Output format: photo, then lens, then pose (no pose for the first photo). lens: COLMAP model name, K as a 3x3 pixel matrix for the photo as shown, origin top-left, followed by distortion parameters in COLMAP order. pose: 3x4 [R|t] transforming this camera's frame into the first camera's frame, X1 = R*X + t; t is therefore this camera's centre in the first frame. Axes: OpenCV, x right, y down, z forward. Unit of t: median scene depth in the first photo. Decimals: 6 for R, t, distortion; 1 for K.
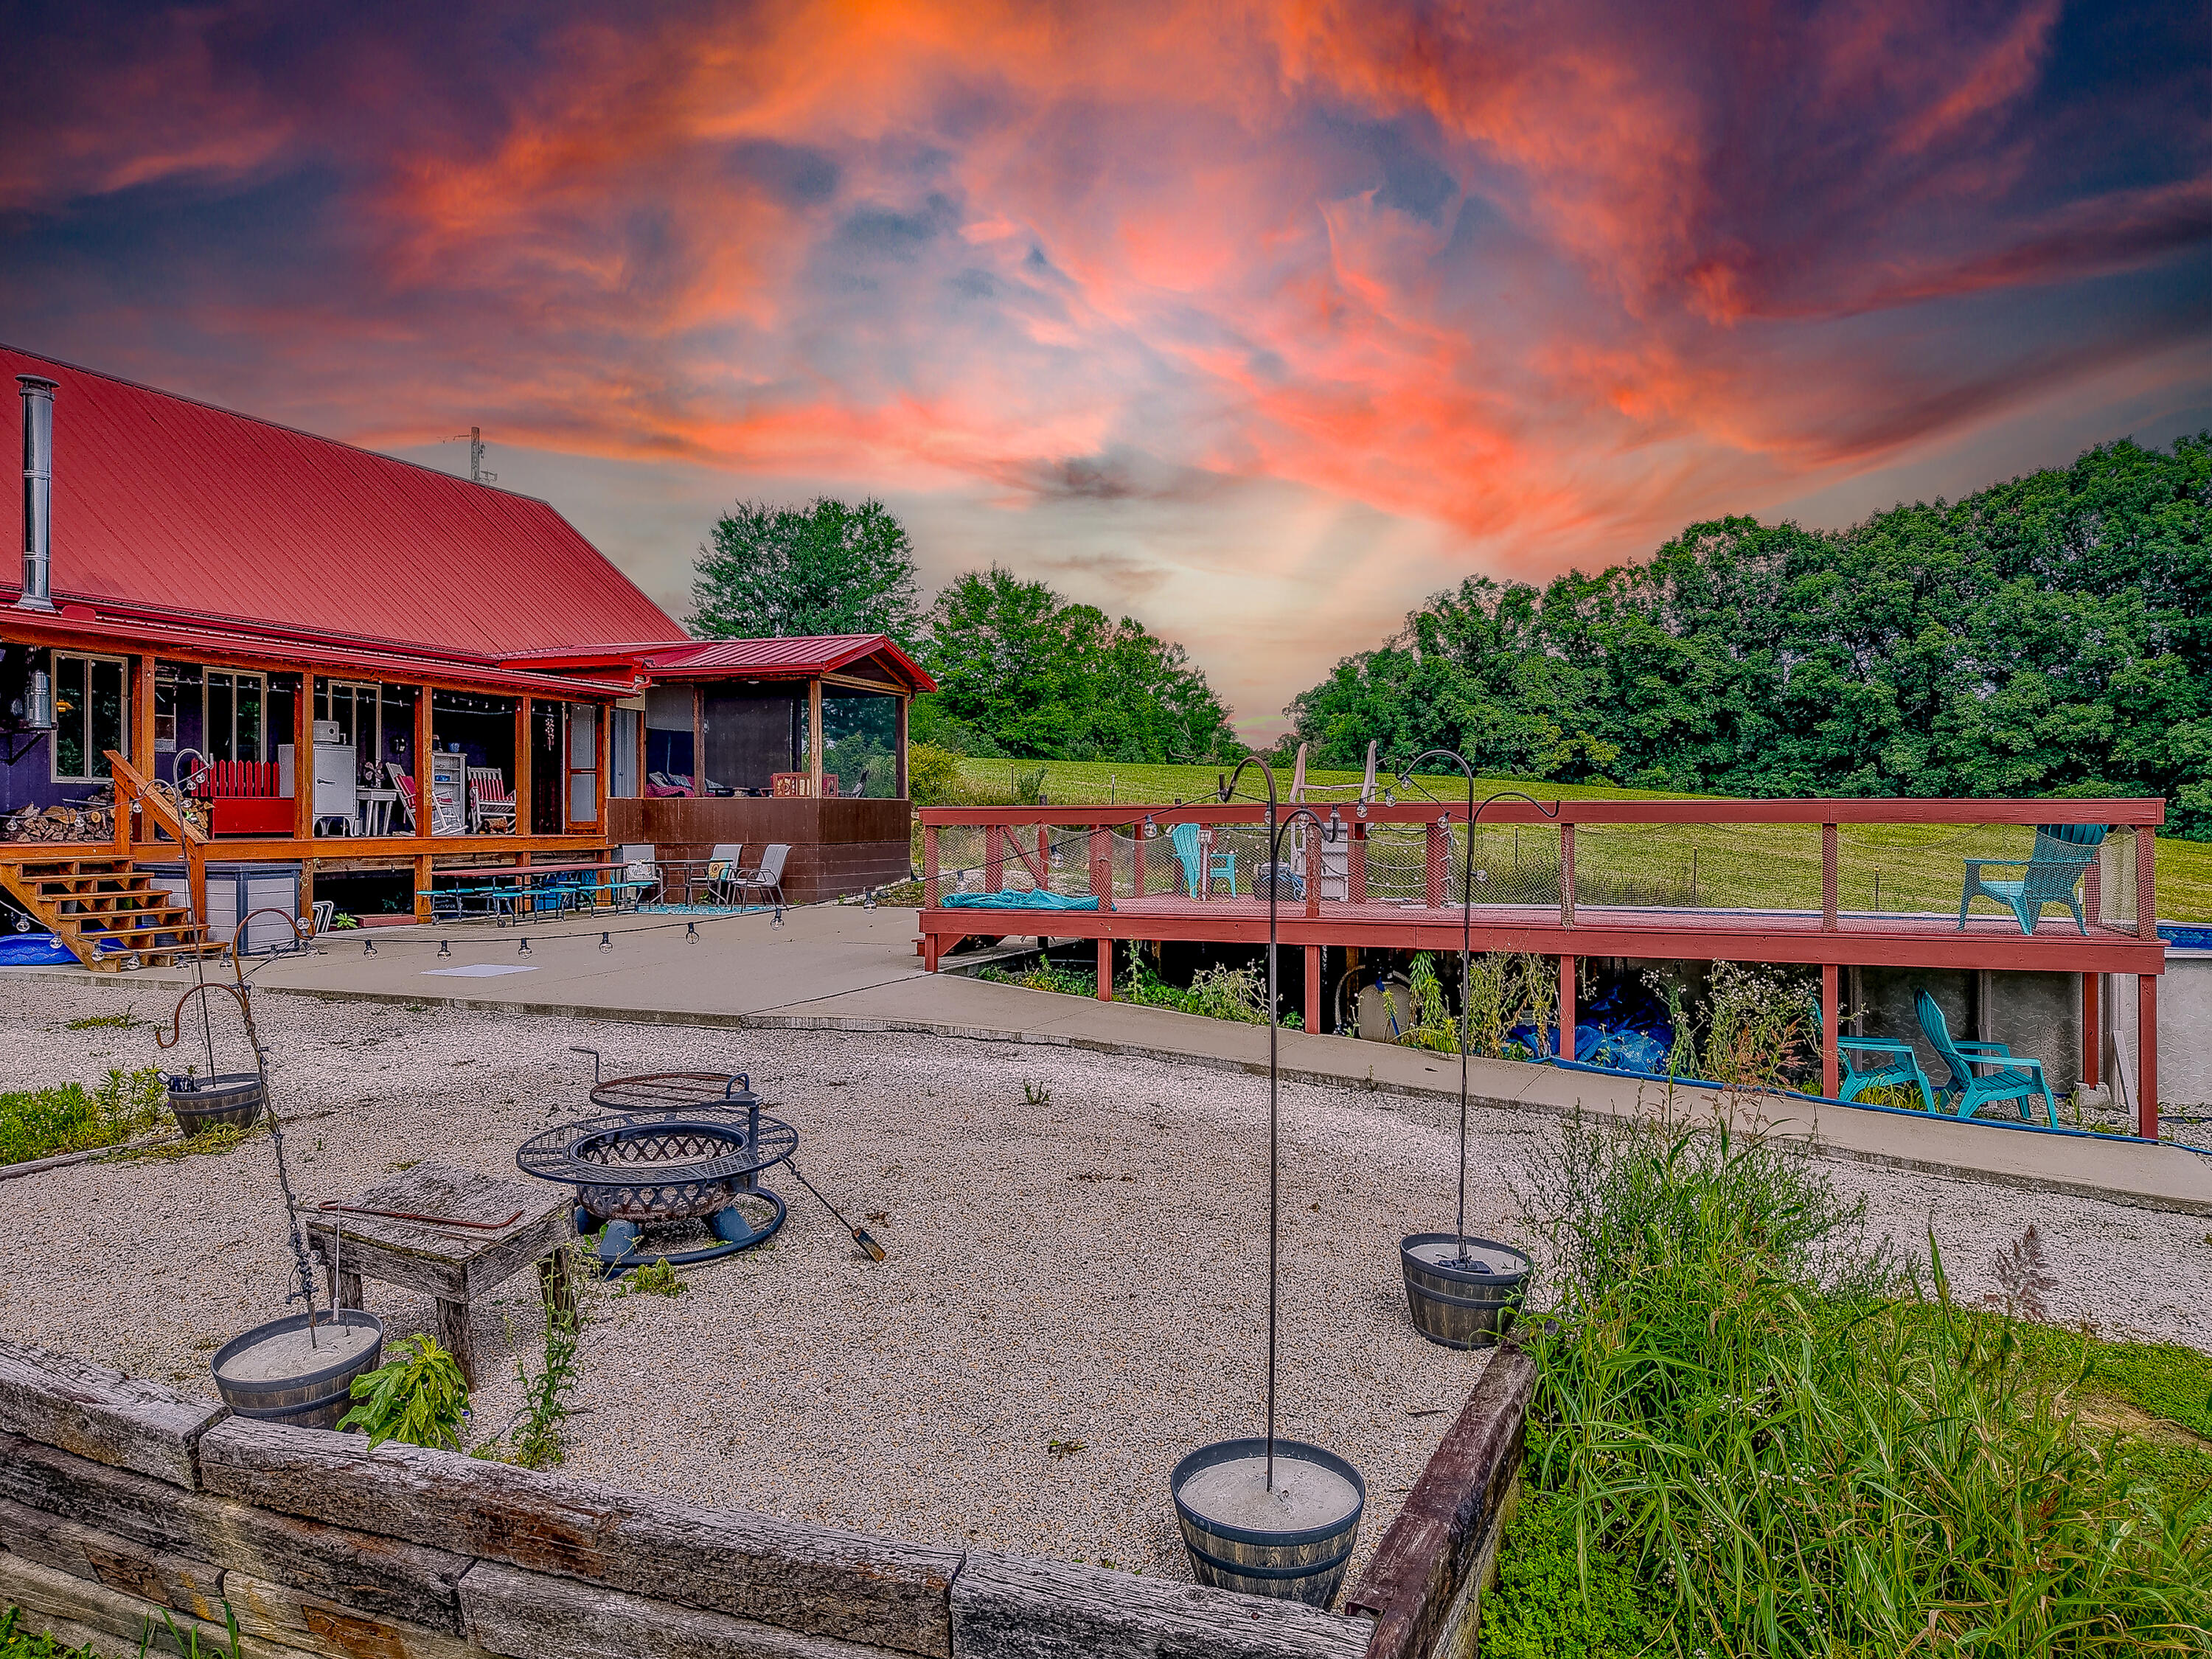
lens RADIAL K [[1487.4, 0, 1094.2], [0, 1487.4, 822.5], [0, 0, 1]] dist [0.035043, -0.031332]
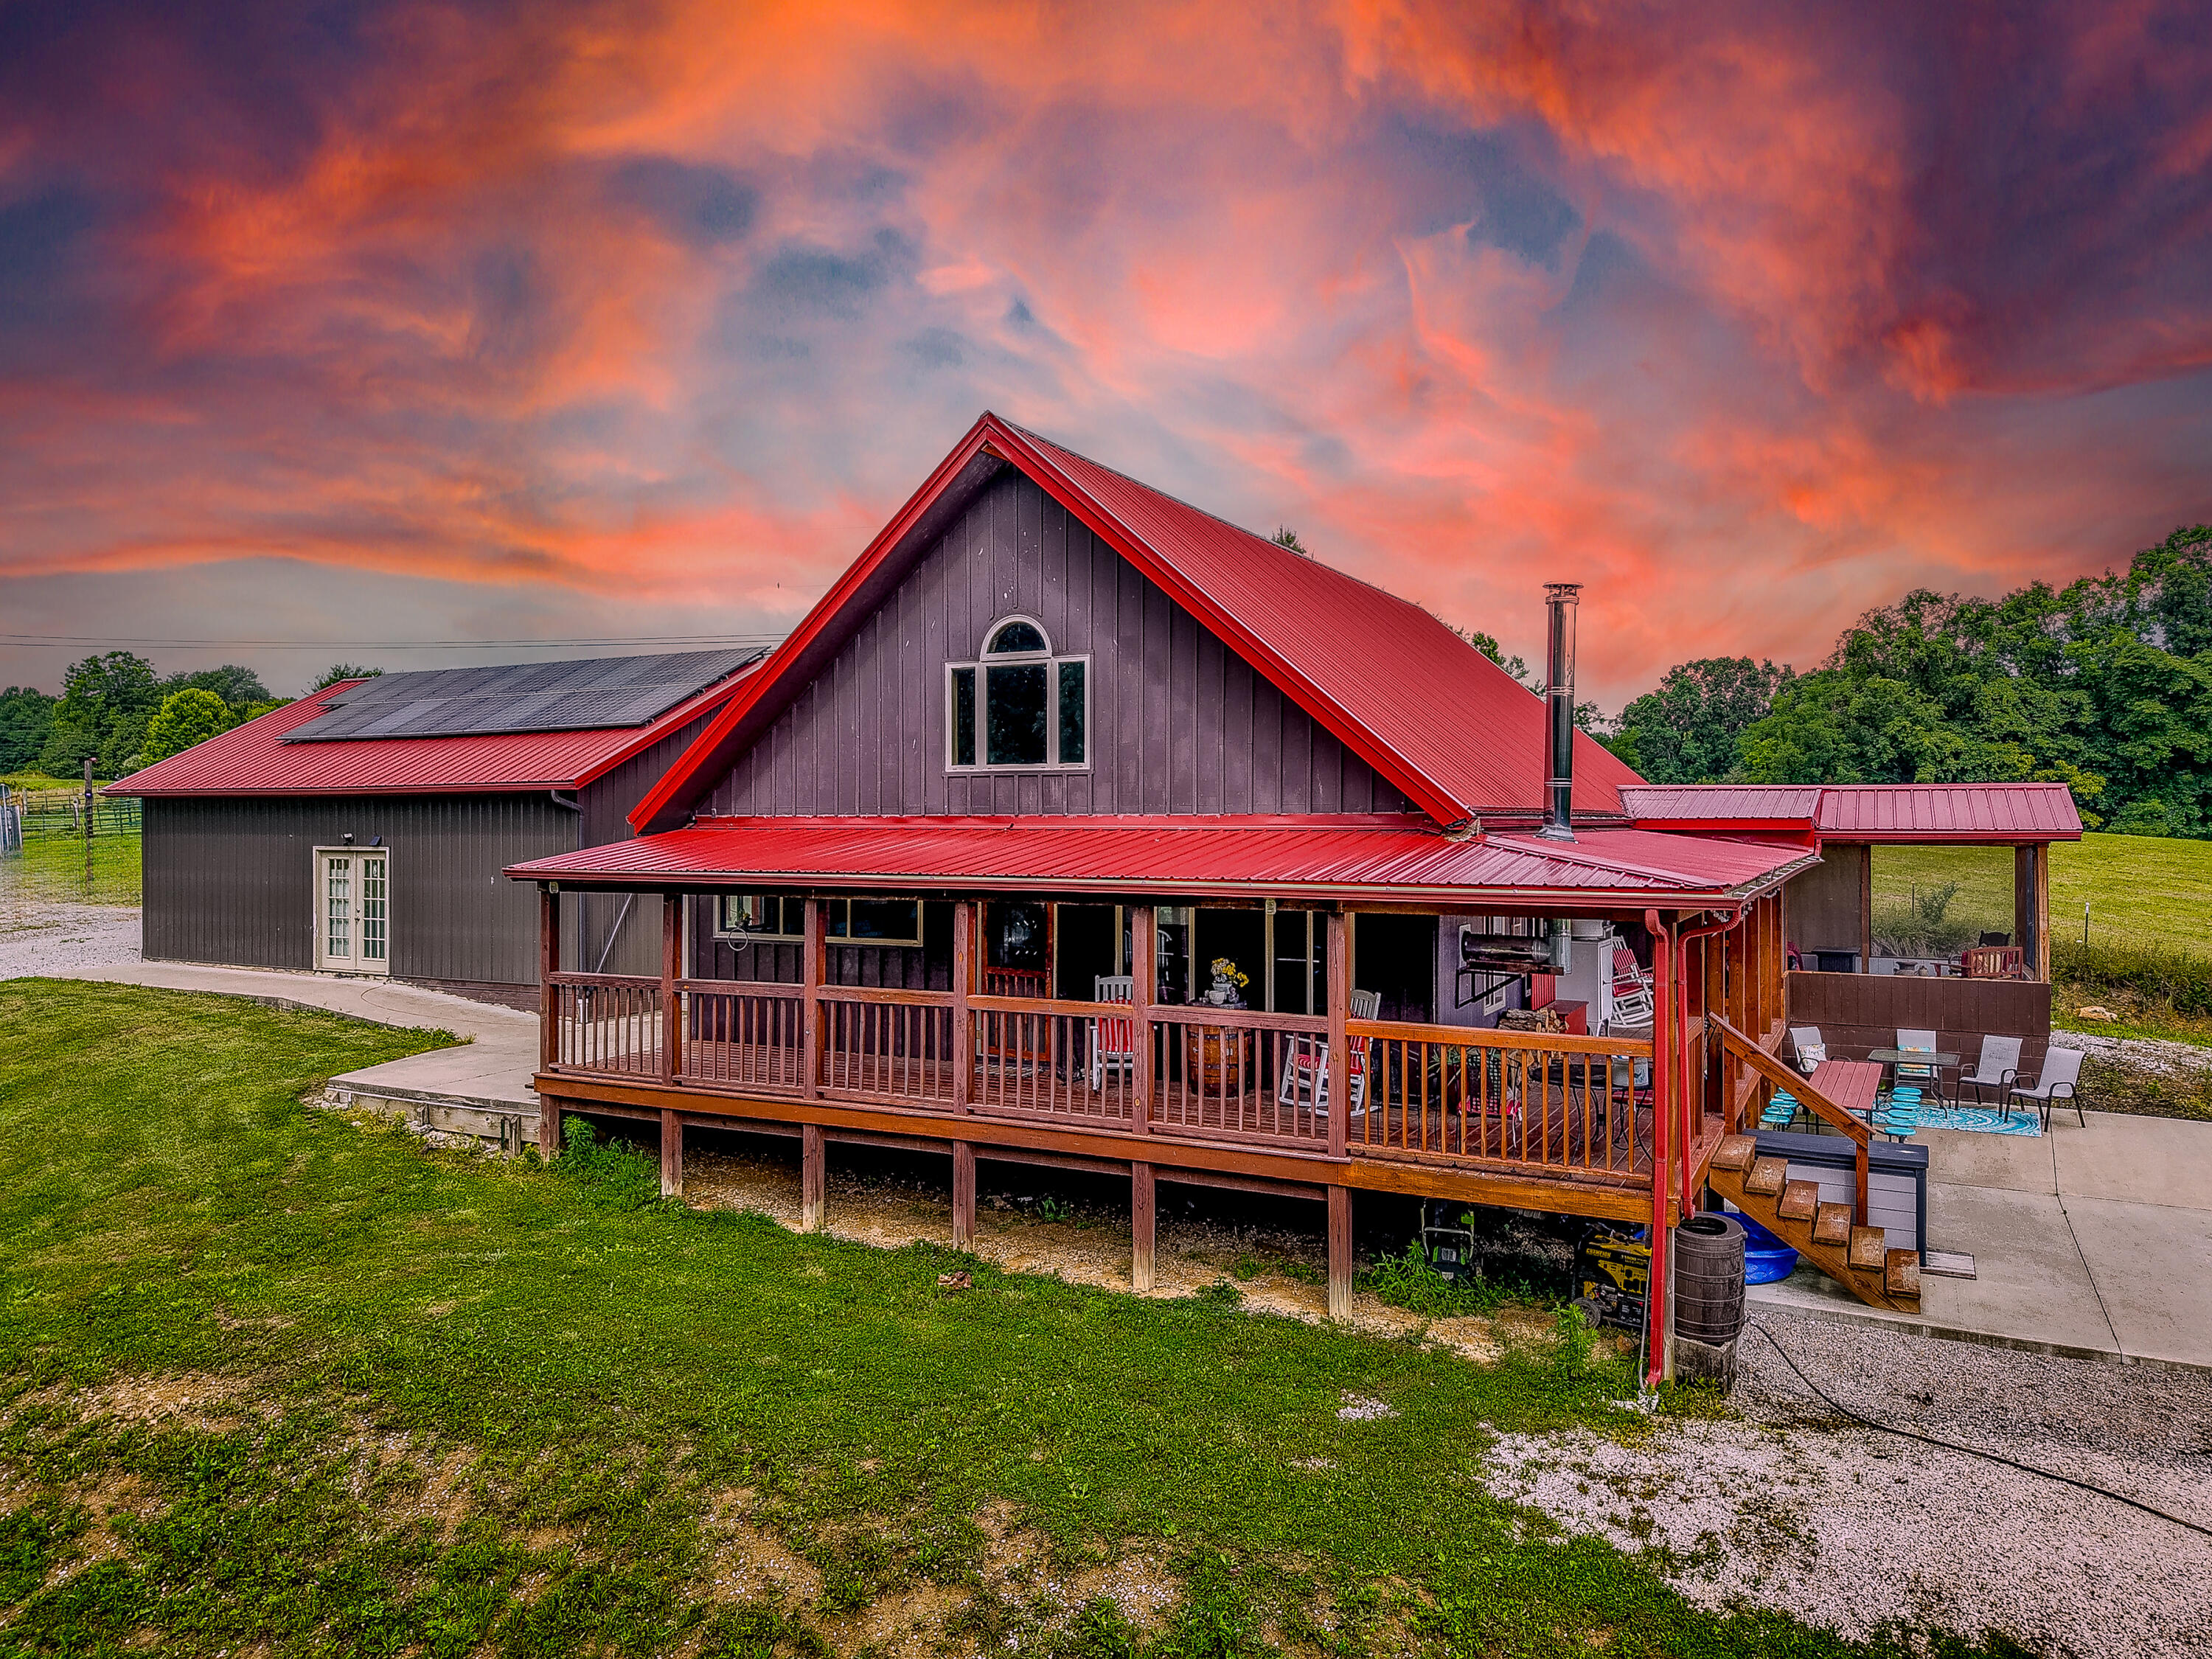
lens RADIAL K [[1480.8, 0, 1109.9], [0, 1480.8, 835.1], [0, 0, 1]] dist [0.025026, -0.018657]
pose [[0.990381, 0.002217, -0.138347, -0.696974], [-0.001108, 0.999967, 0.008093, -0.124388], [0.138360, -0.007861, 0.990351, 0.076242]]
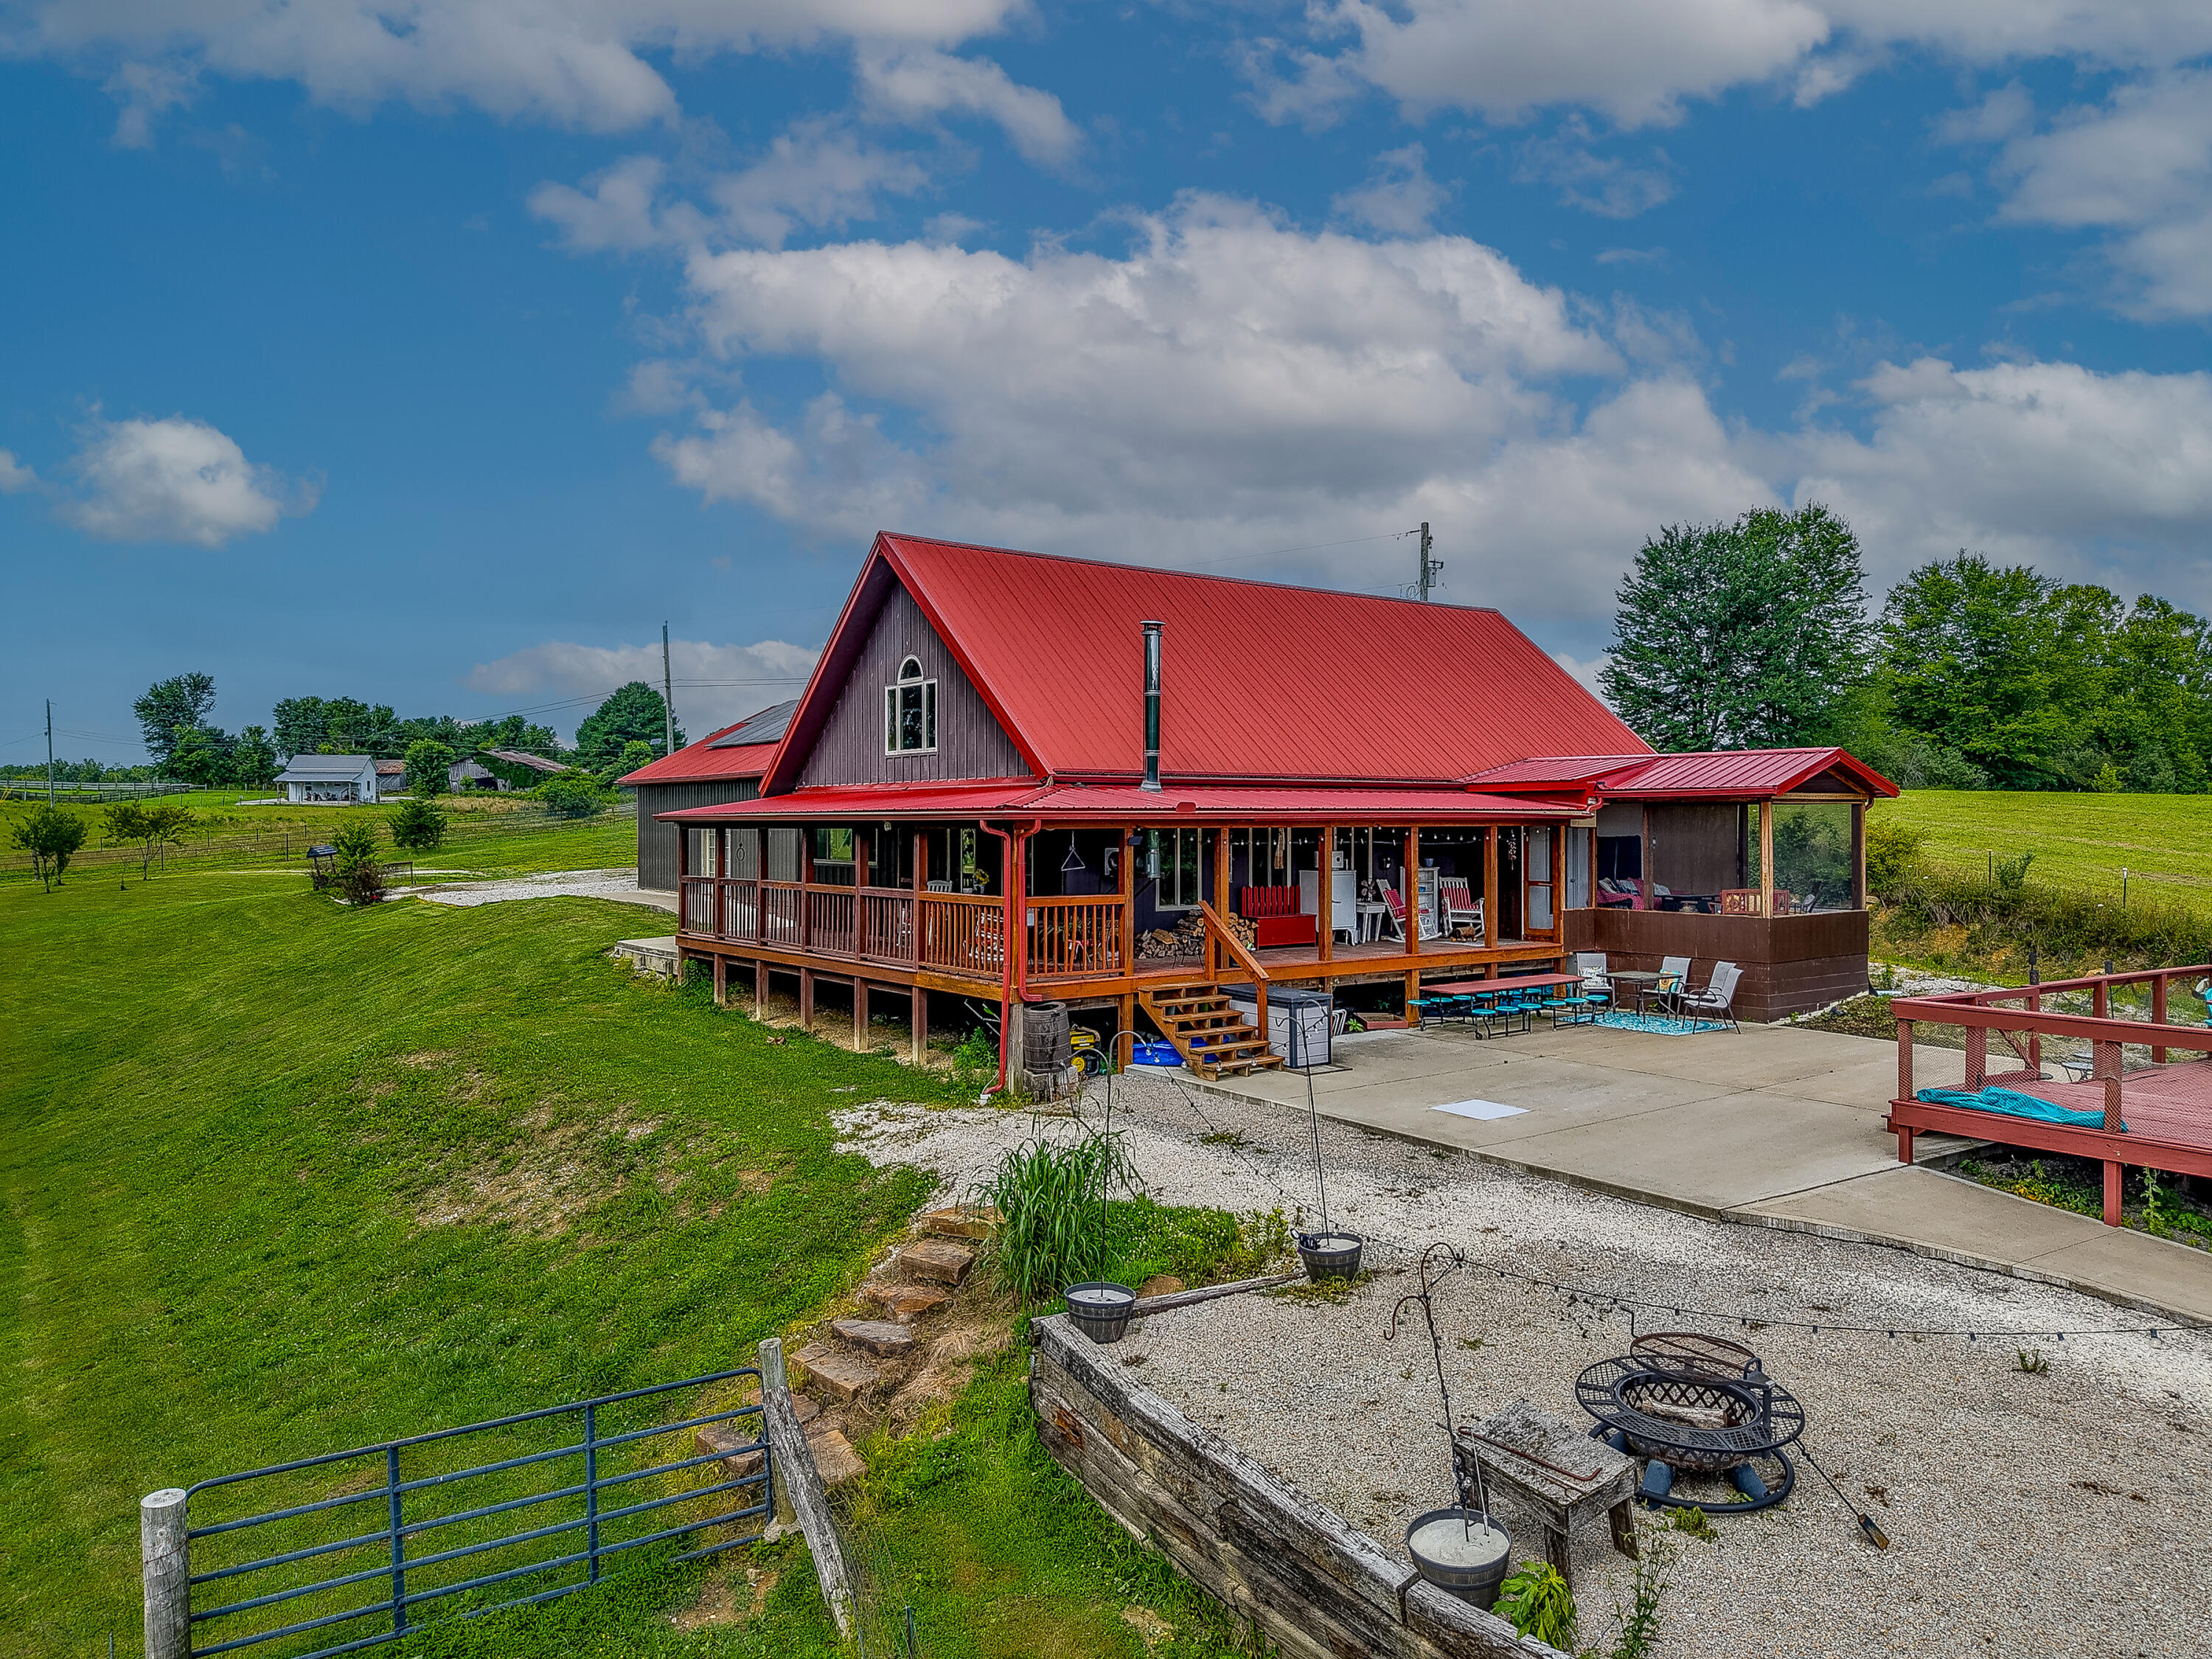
lens RADIAL K [[1480.8, 0, 1109.9], [0, 1480.8, 835.1], [0, 0, 1]] dist [0.025026, -0.018657]
pose [[0.833989, 0.005038, -0.551758, -0.001466], [-0.000171, 0.999961, 0.008871, -0.093077], [0.551781, -0.007304, 0.833957, -0.107679]]
